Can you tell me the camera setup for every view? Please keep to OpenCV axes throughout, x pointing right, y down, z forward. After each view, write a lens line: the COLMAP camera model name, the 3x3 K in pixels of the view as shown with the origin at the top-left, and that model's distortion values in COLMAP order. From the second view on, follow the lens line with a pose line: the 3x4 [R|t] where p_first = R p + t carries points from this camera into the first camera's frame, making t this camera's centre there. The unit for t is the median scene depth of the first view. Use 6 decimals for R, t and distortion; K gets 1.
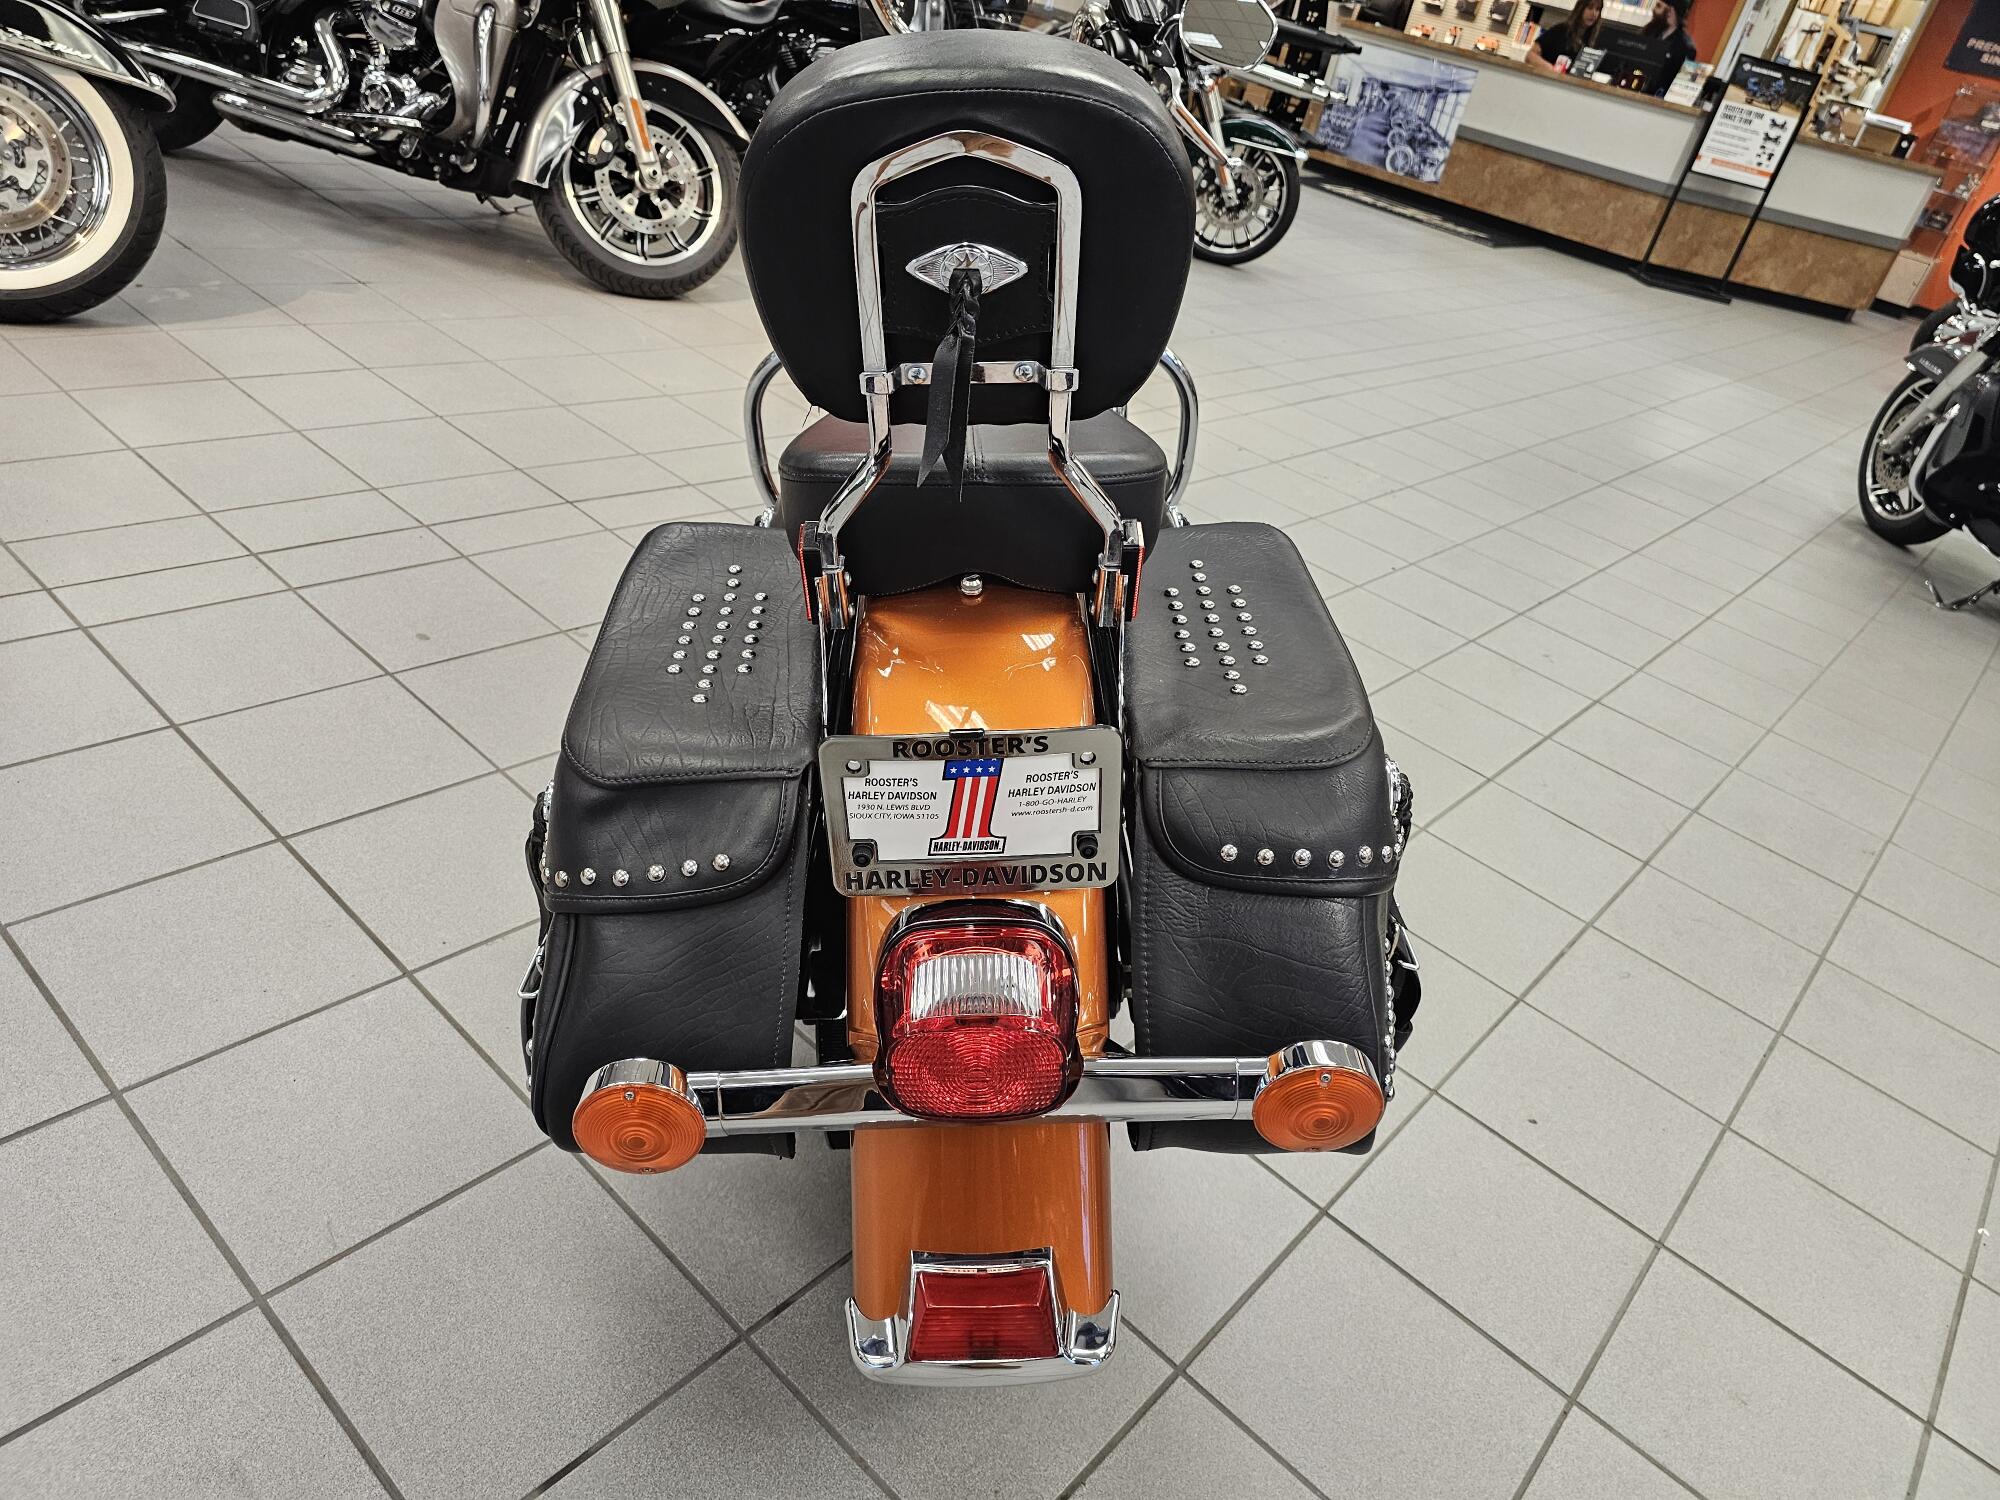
lens RADIAL K [[1349.7, 0, 993.6], [0, 1349.7, 733.6], [0, 0, 1]] dist [0.040706, -0.042053]
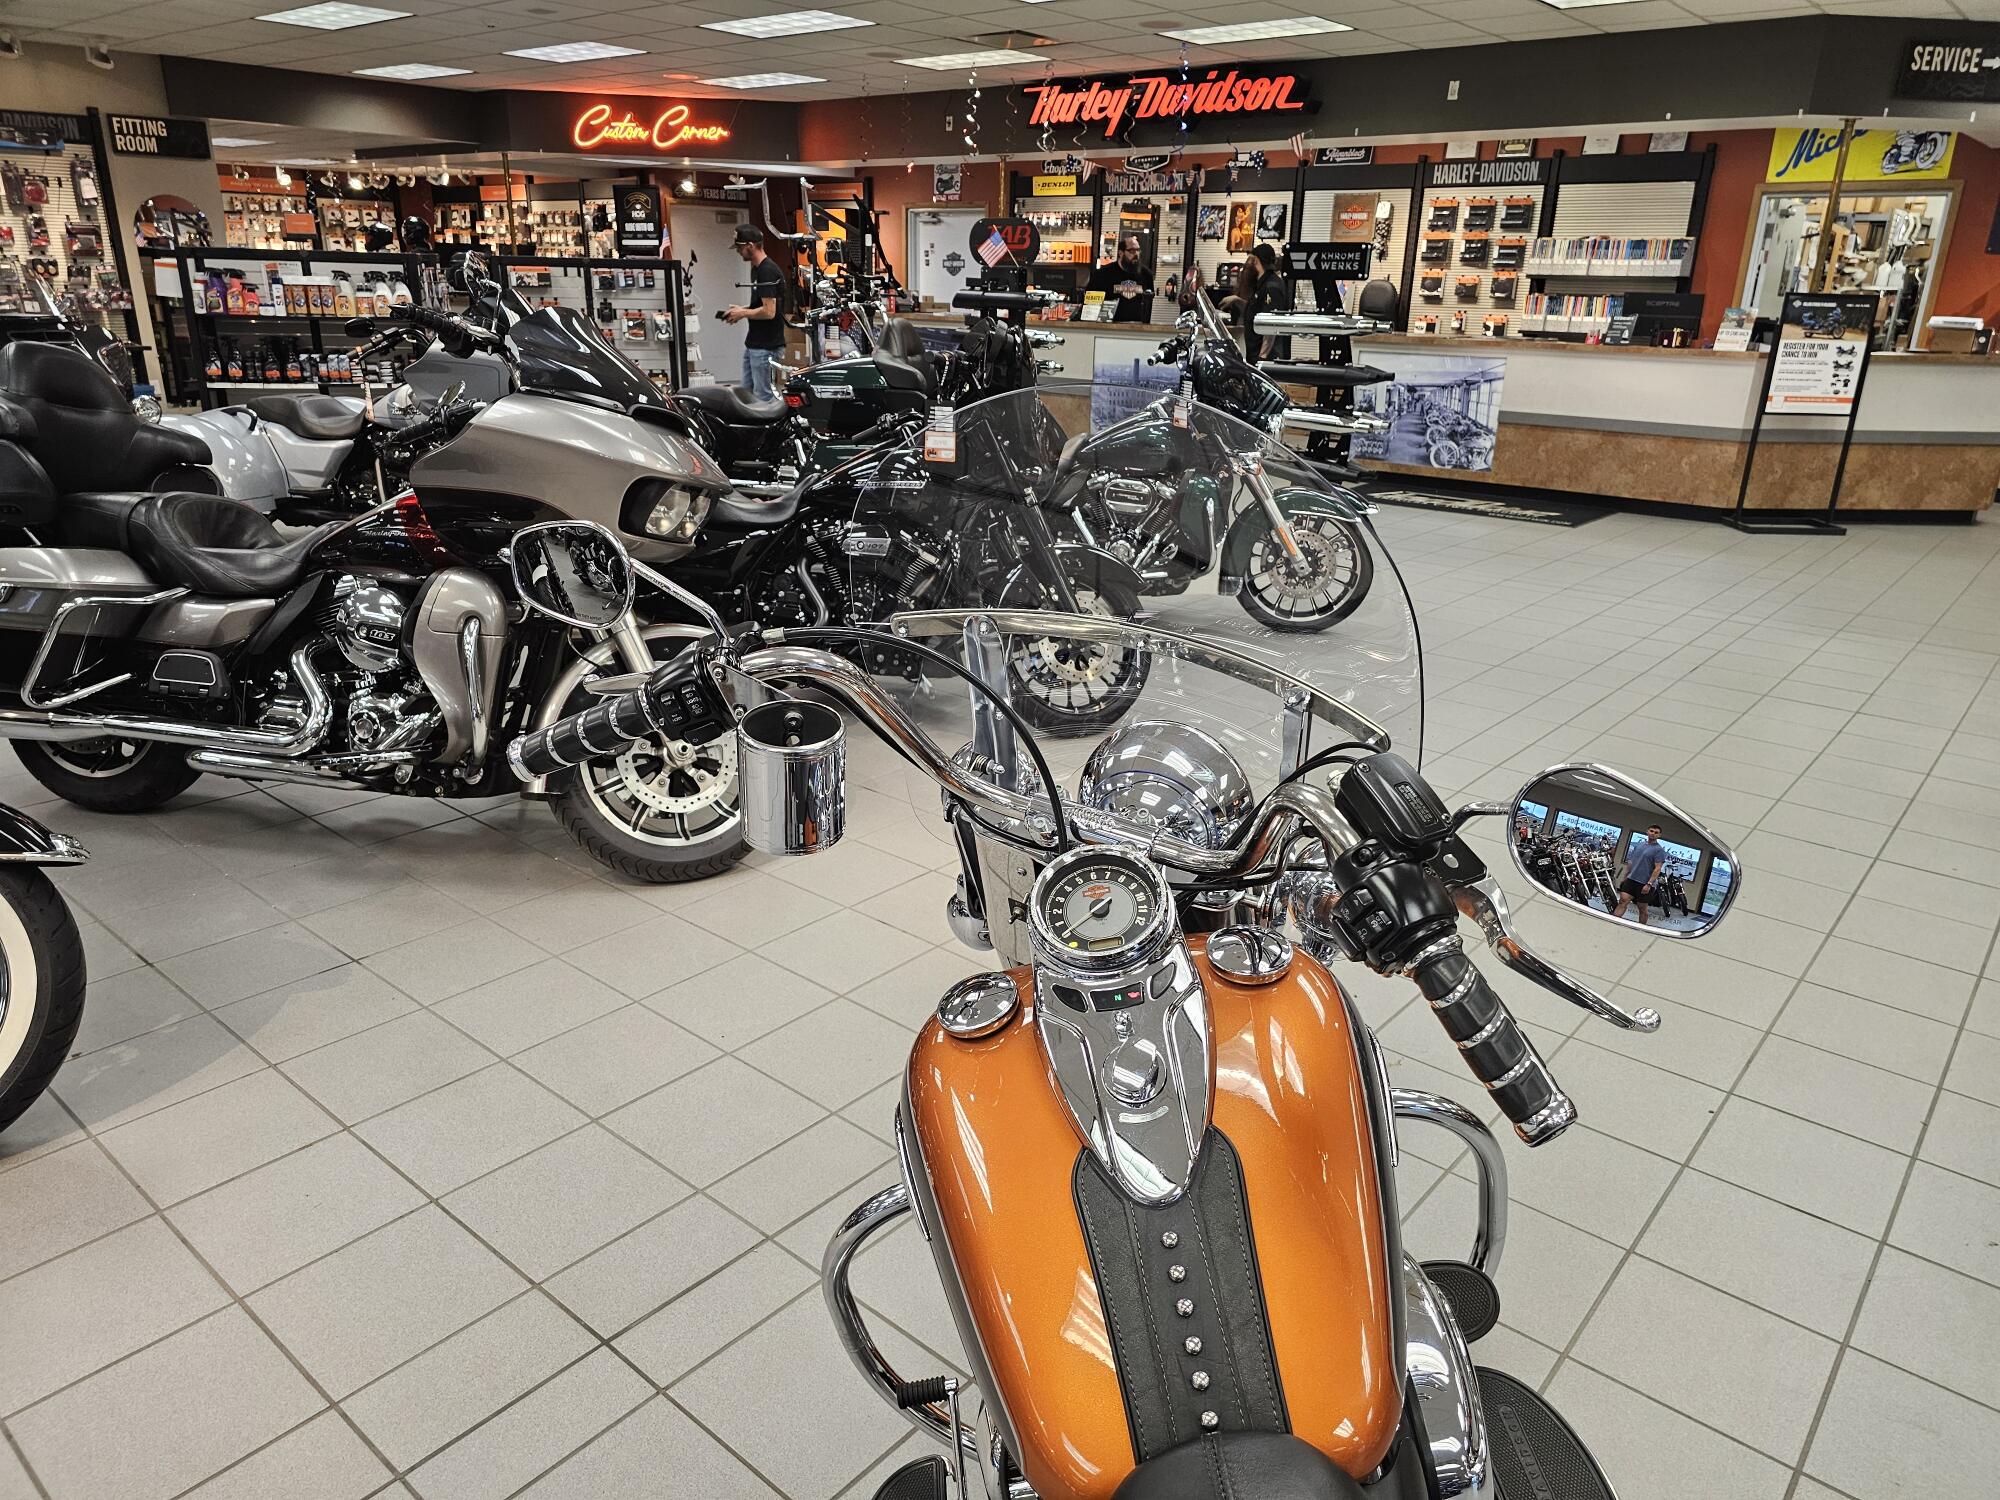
lens RADIAL K [[1349.7, 0, 1004.9], [0, 1349.7, 766.6], [0, 0, 1]] dist [0.040706, -0.042053]
pose [[0.981501, -0.185457, -0.047548, -0.016025], [0.173101, 0.965715, -0.193471, -0.273669], [0.081798, 0.181662, 0.979953, 0.247445]]
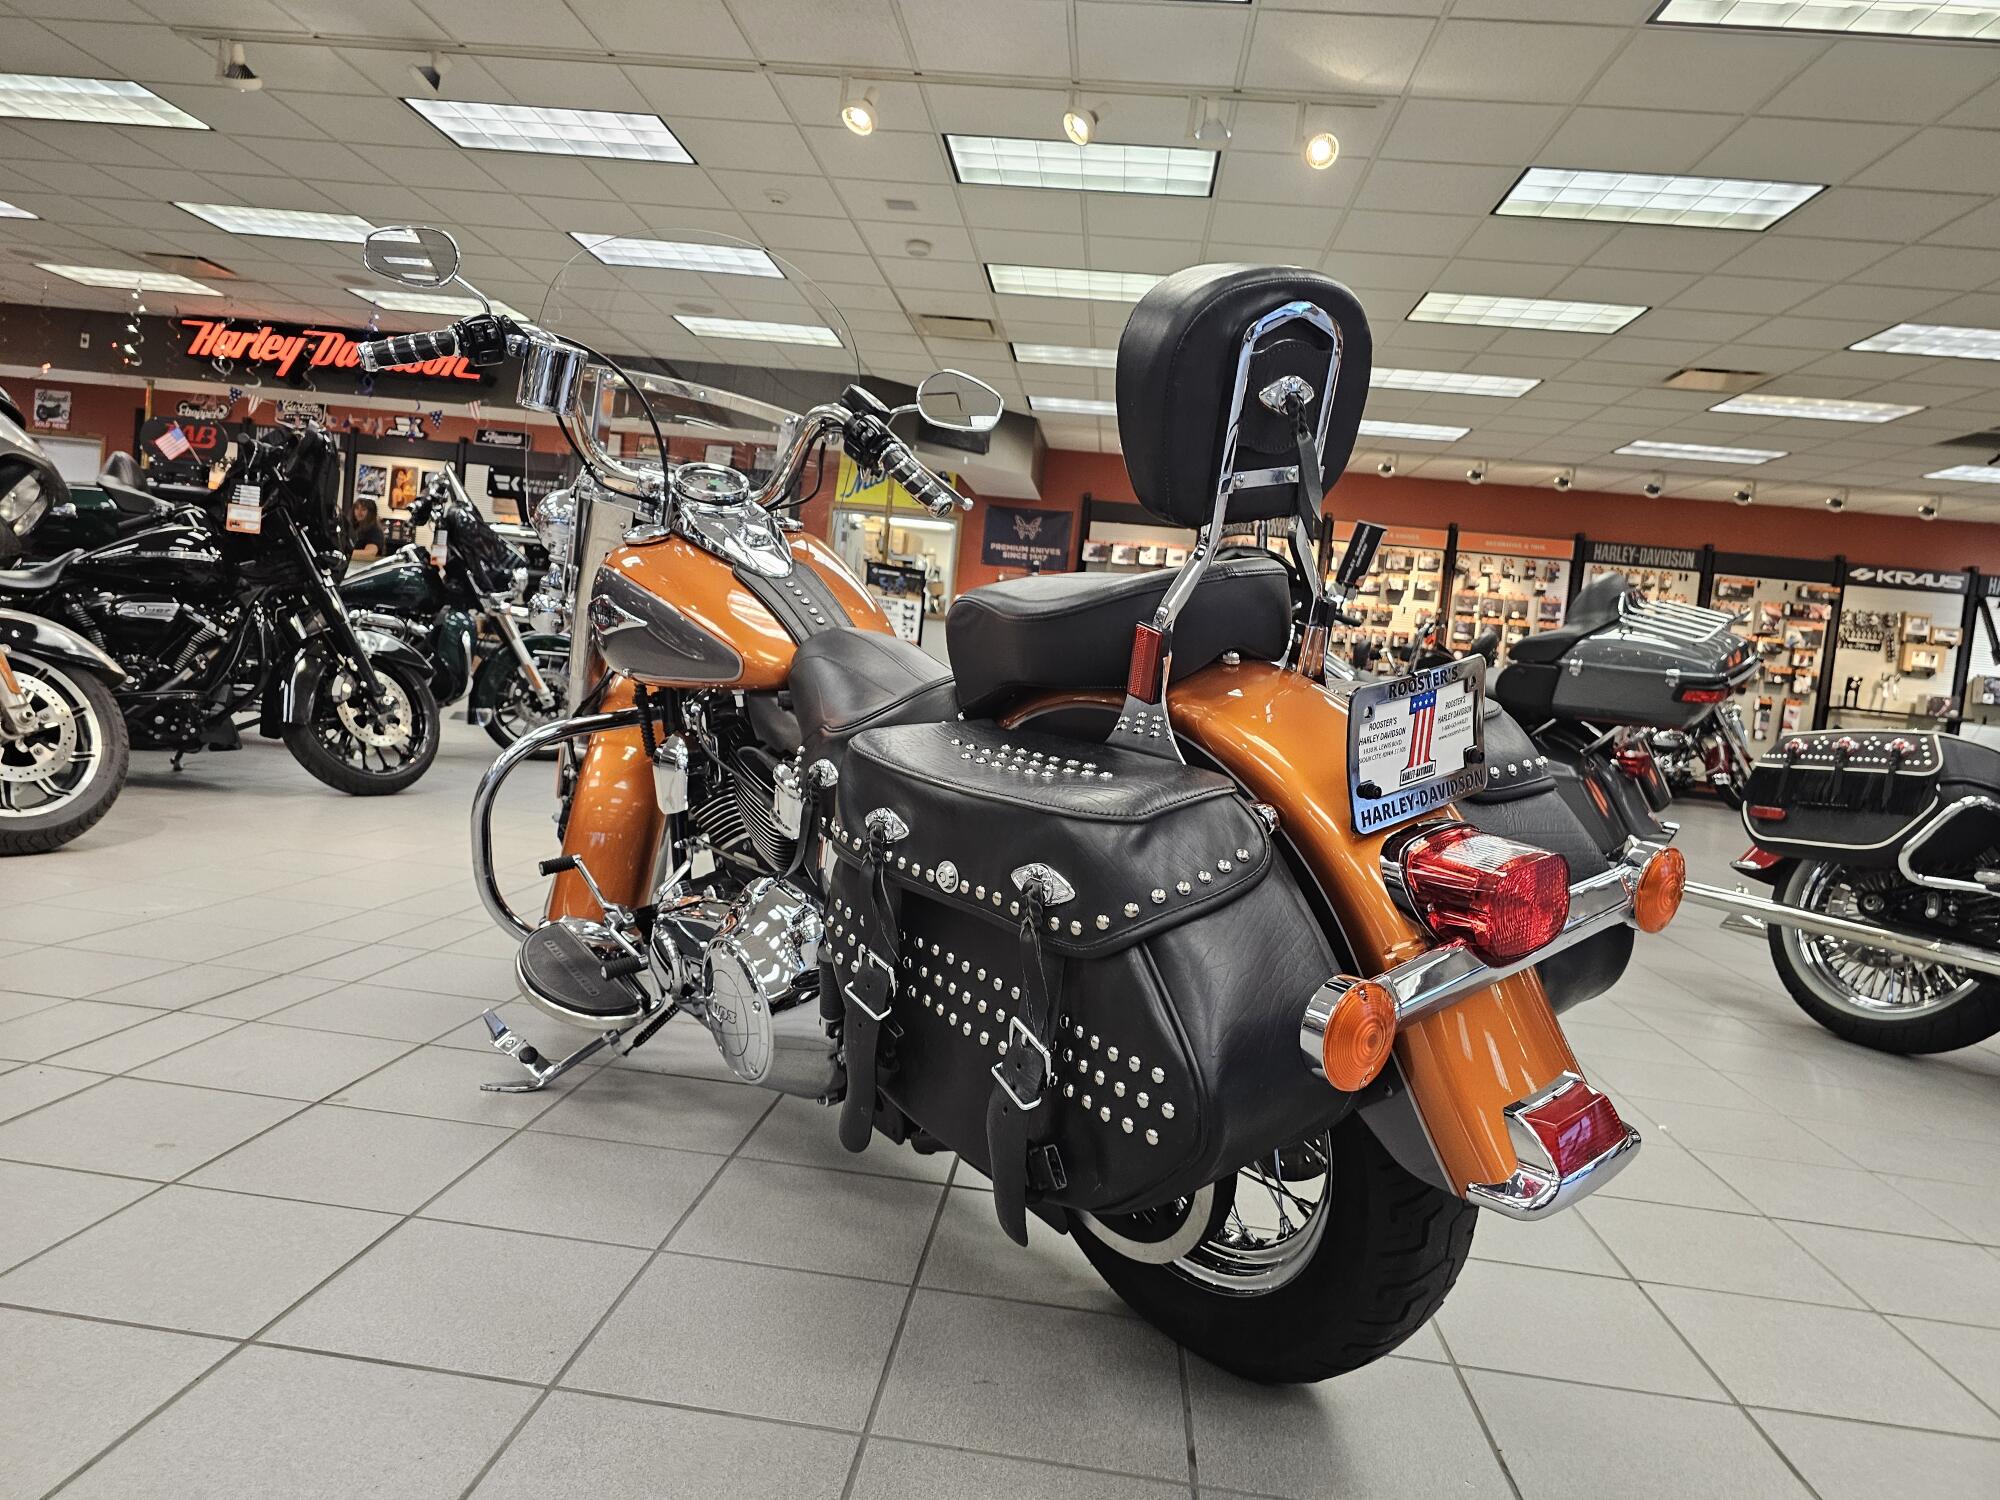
lens RADIAL K [[1349.7, 0, 989.6], [0, 1349.7, 729.8], [0, 0, 1]] dist [0.040706, -0.042053]
pose [[0.808485, -0.161393, 0.565954, -0.336357], [0.363322, 0.893404, -0.264246, 0.074085], [-0.462979, 0.419263, 0.780941, 0.039977]]
